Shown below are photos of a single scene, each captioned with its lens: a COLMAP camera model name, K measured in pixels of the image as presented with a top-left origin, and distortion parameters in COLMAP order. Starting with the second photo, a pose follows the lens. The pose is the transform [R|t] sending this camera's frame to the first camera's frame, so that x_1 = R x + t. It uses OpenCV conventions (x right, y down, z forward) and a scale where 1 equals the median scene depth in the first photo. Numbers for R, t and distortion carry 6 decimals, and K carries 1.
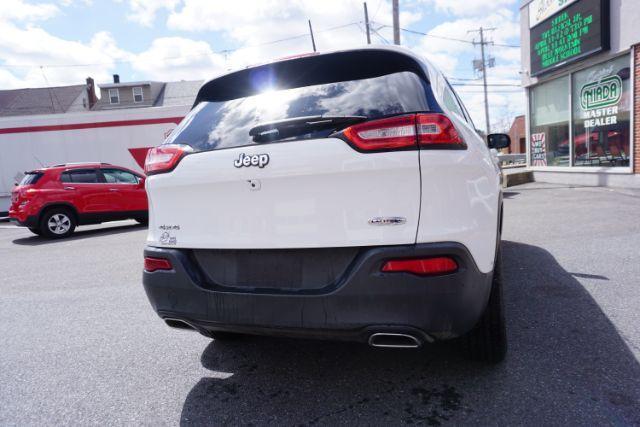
lens RADIAL K [[431.0, 0, 318.5], [0, 431.0, 211.2], [0, 0, 1]] dist [-0.046543, 0.034540]
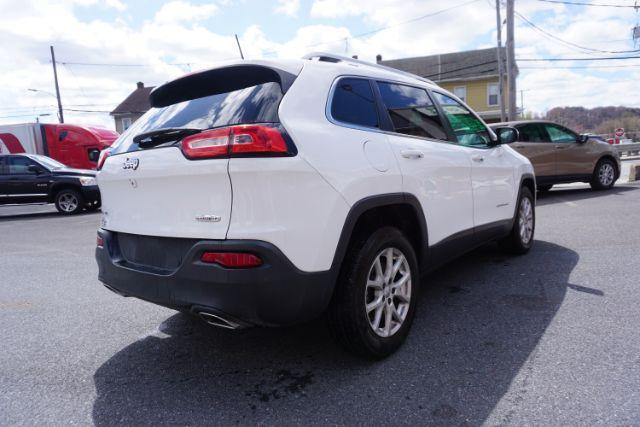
lens RADIAL K [[431.0, 0, 317.4], [0, 431.0, 208.2], [0, 0, 1]] dist [-0.046543, 0.034540]
pose [[0.952198, 0.047756, -0.301727, 0.120571], [-0.039189, 0.998640, 0.034386, -0.008564], [0.302959, -0.020917, 0.952774, -0.003818]]
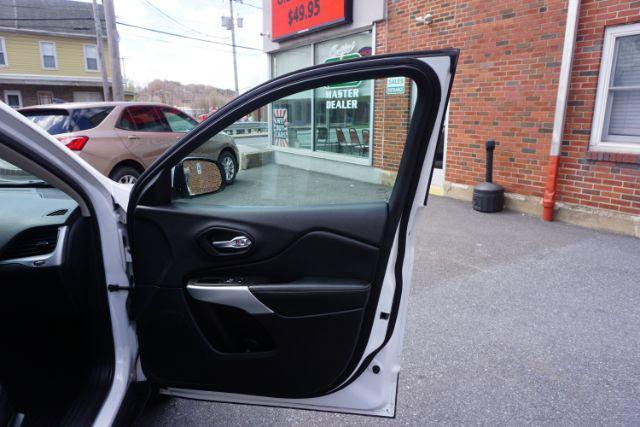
lens RADIAL K [[431.0, 0, 318.9], [0, 431.0, 211.3], [0, 0, 1]] dist [-0.046543, 0.034540]
pose [[0.851400, -0.040840, 0.522925, 0.140022], [-0.008398, 0.995775, 0.091442, -0.067599], [-0.524450, -0.082245, 0.847460, 0.238115]]
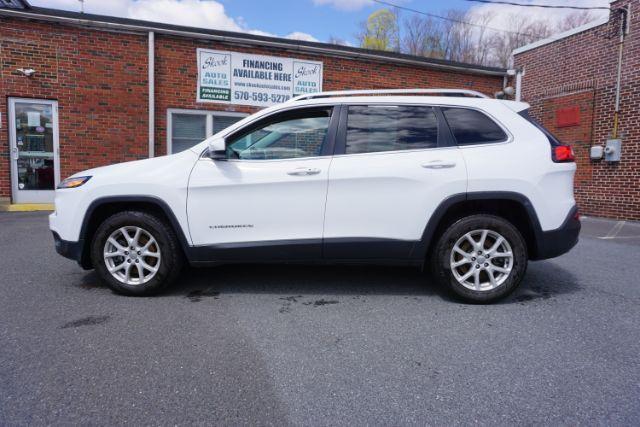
lens RADIAL K [[431.0, 0, 320.1], [0, 431.0, 210.5], [0, 0, 1]] dist [-0.046543, 0.034540]
pose [[-0.319971, -0.014227, 0.947321, -0.325308], [0.108060, 0.992814, 0.051410, -0.018404], [-0.941245, 0.118817, -0.316134, 0.487985]]
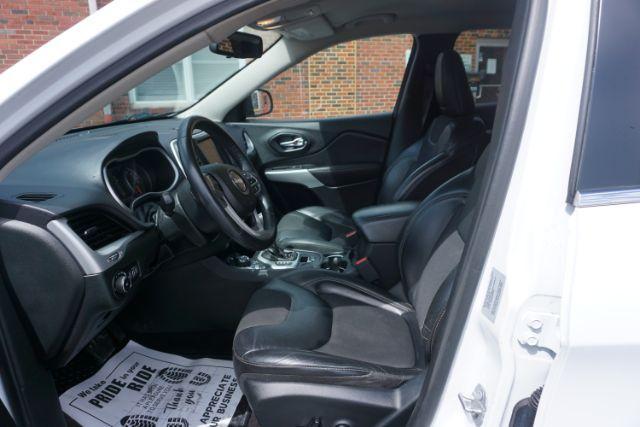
lens RADIAL K [[431.0, 0, 319.1], [0, 431.0, 211.6], [0, 0, 1]] dist [-0.046543, 0.034540]
pose [[-0.293374, -0.191361, 0.936650, -0.070385], [0.140512, 0.960490, 0.240242, -0.057582], [-0.945615, 0.202091, -0.254894, 0.419908]]
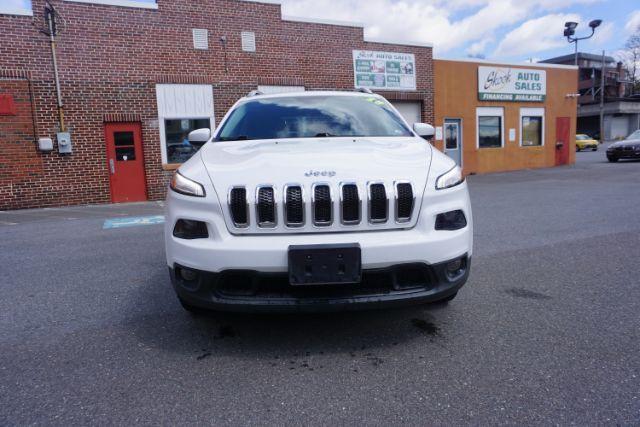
lens RADIAL K [[431.0, 0, 317.7], [0, 431.0, 209.2], [0, 0, 1]] dist [-0.046543, 0.034540]
pose [[-0.905889, 0.160956, -0.391737, 0.226588], [0.065163, 0.966924, 0.246599, -0.088291], [0.418472, 0.197865, -0.886415, 0.744369]]
